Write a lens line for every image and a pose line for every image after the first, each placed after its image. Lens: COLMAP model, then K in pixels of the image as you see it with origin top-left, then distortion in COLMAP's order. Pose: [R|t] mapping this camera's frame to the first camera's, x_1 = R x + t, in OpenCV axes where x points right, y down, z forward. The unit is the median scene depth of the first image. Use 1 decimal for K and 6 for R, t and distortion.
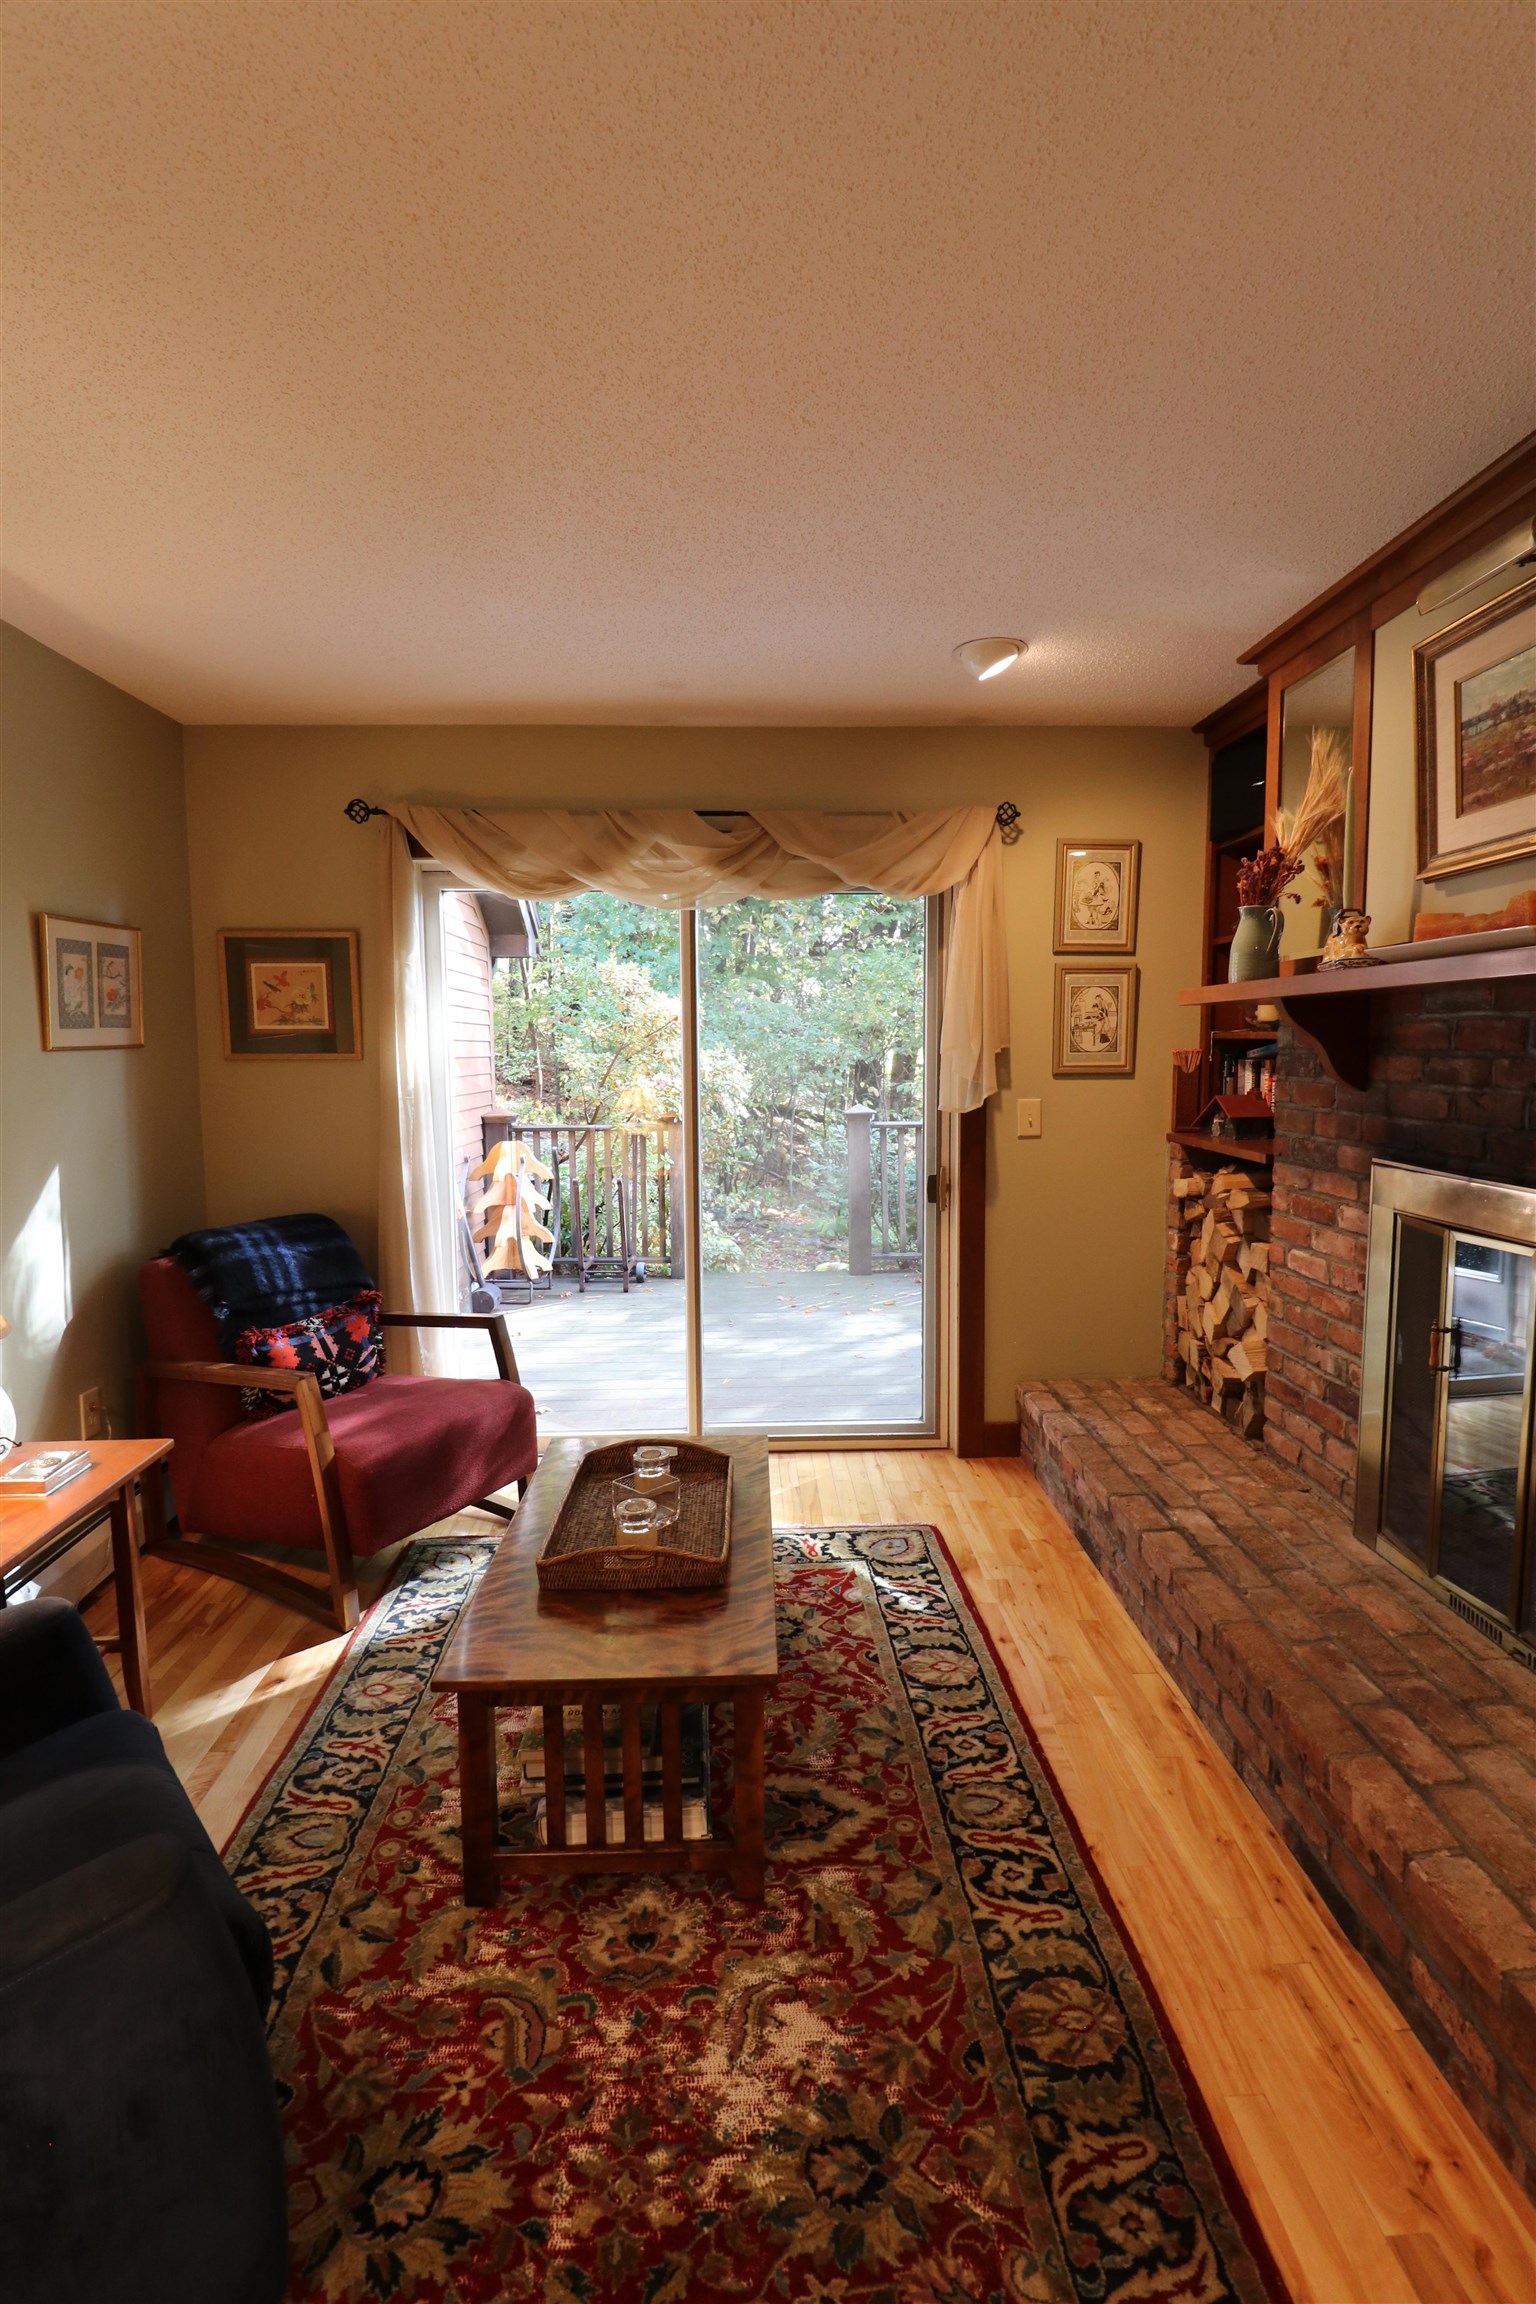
lens RADIAL K [[1056.9, 0, 774.2], [0, 1056.9, 1152.1], [0, 0, 1]] dist [-0.000369, -0.015749]
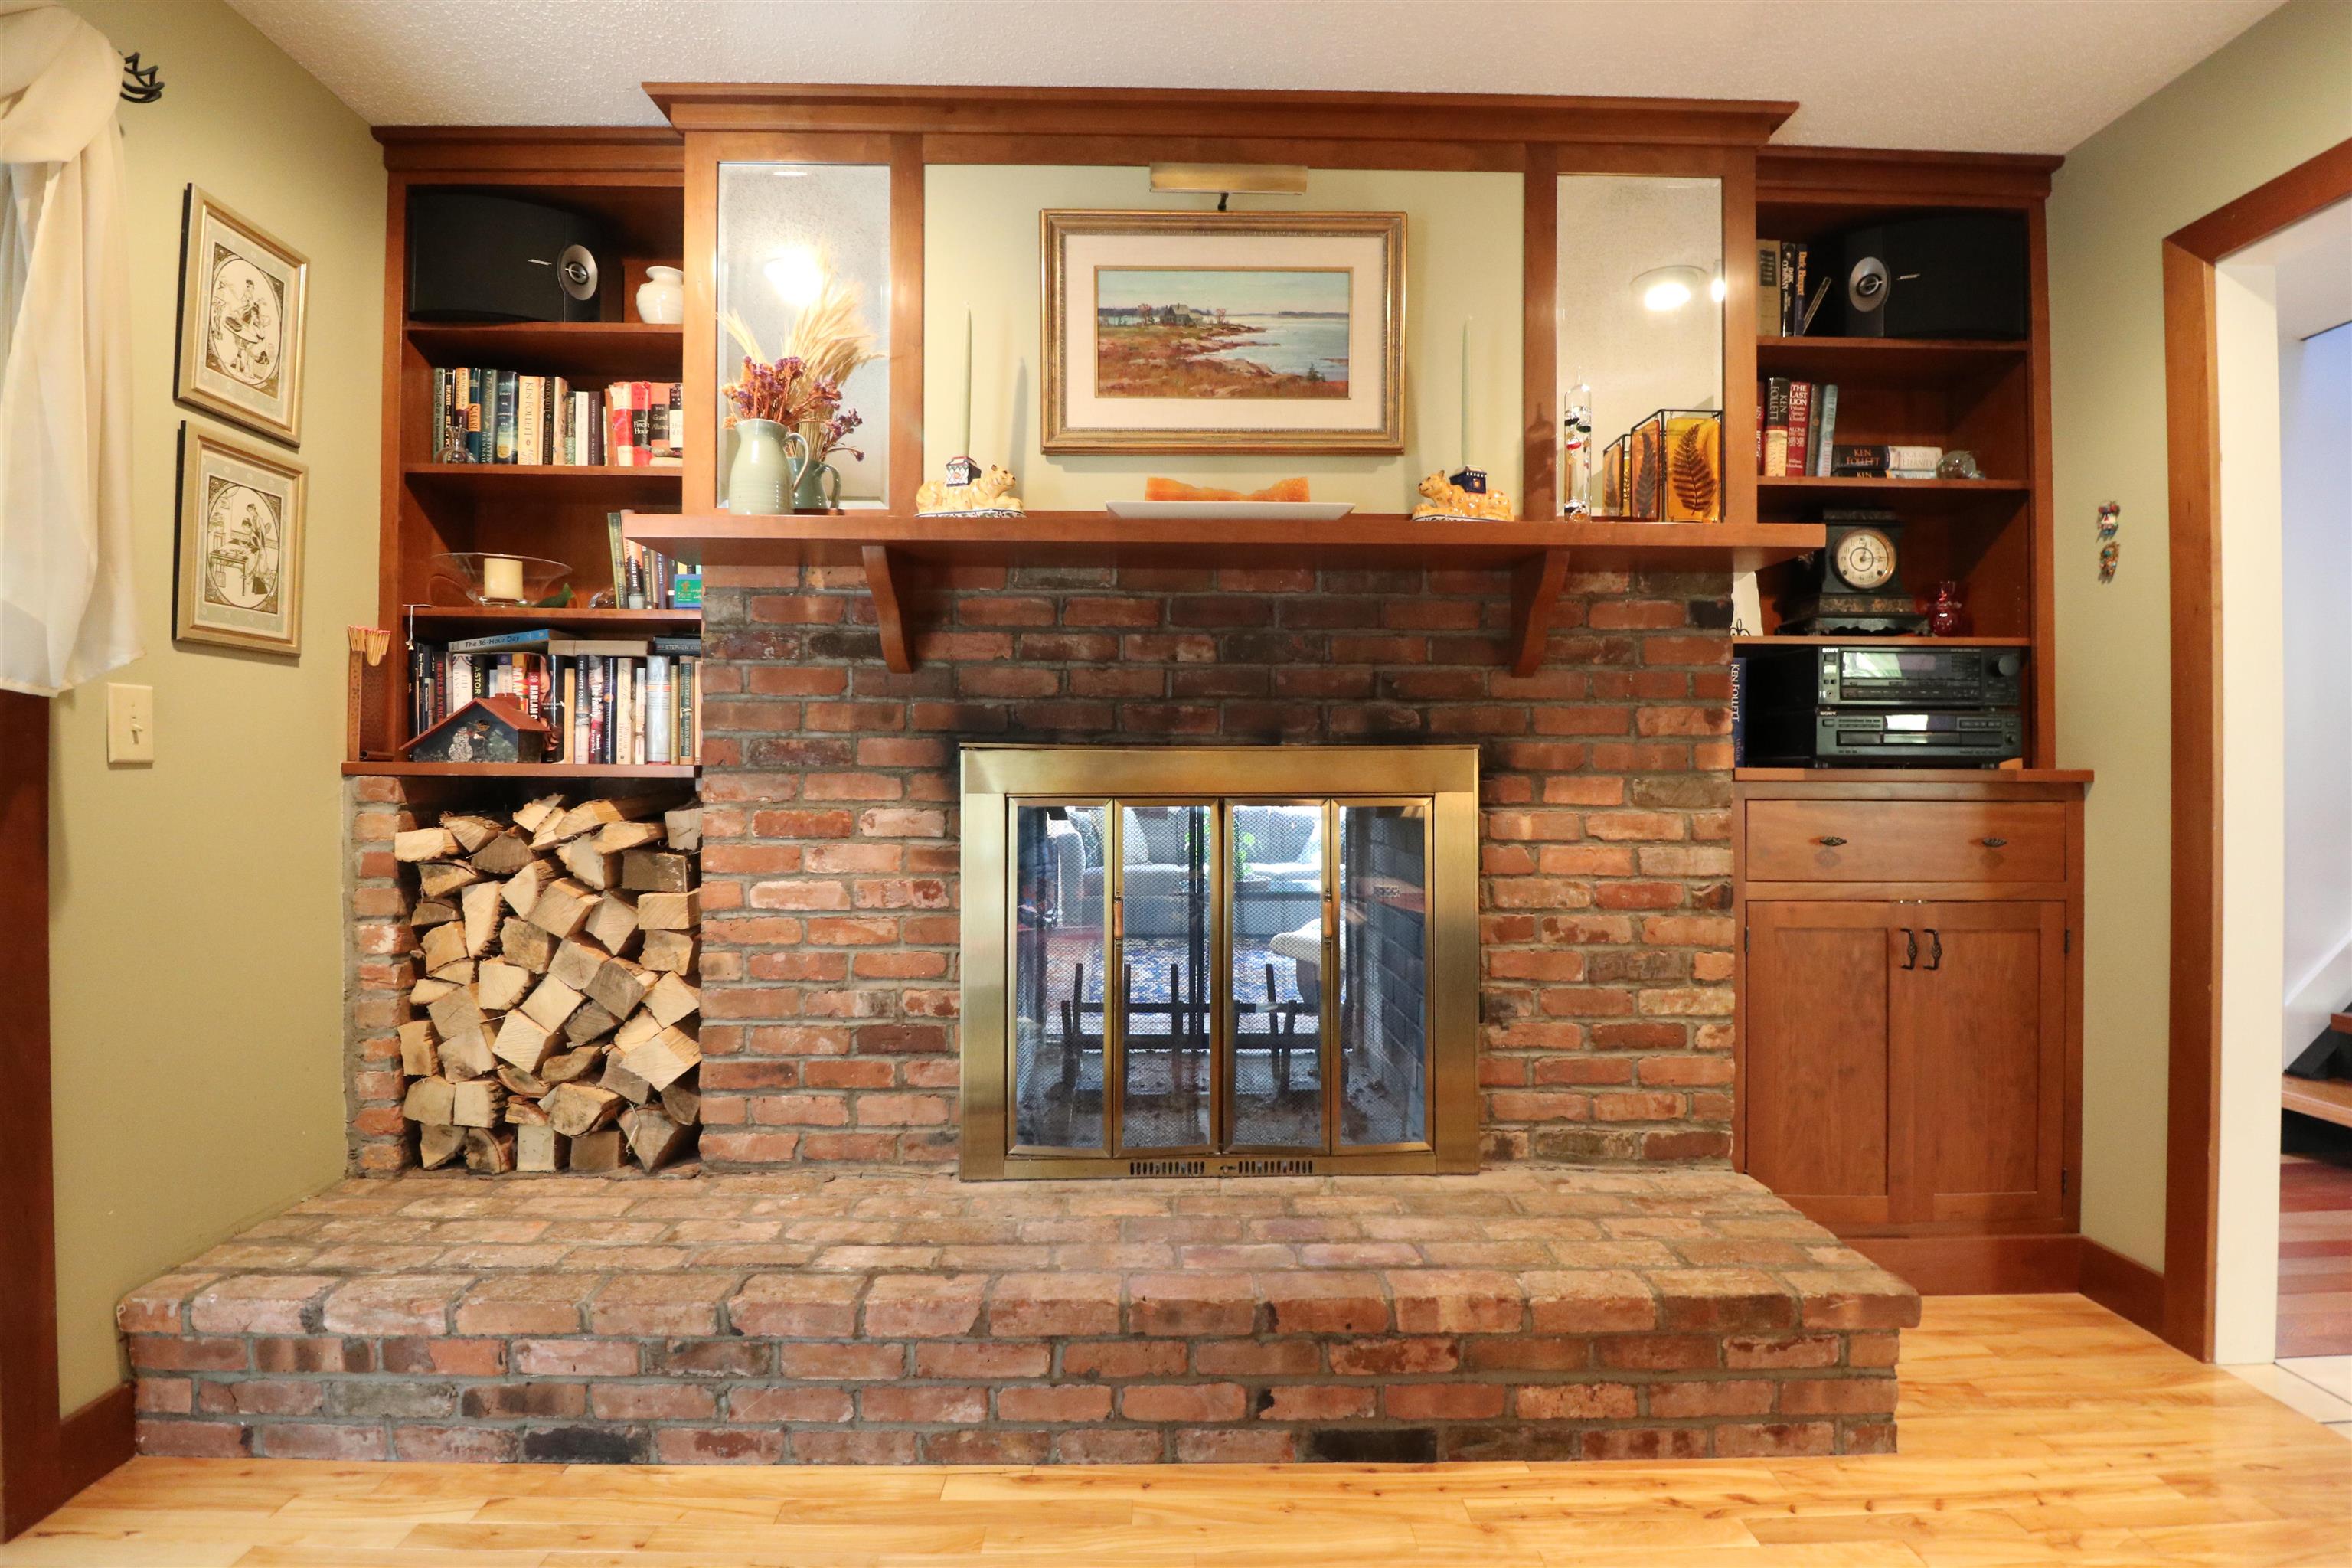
lens RADIAL K [[1079.0, 0, 1144.5], [0, 1079.0, 780.8], [0, 0, 1]] dist [-0.000369, -0.015749]
pose [[0.029034, 0.007326, 0.999552, -0.264464], [0.091274, 0.995776, -0.009950, 0.046678], [-0.995402, 0.091522, 0.028243, 0.629062]]
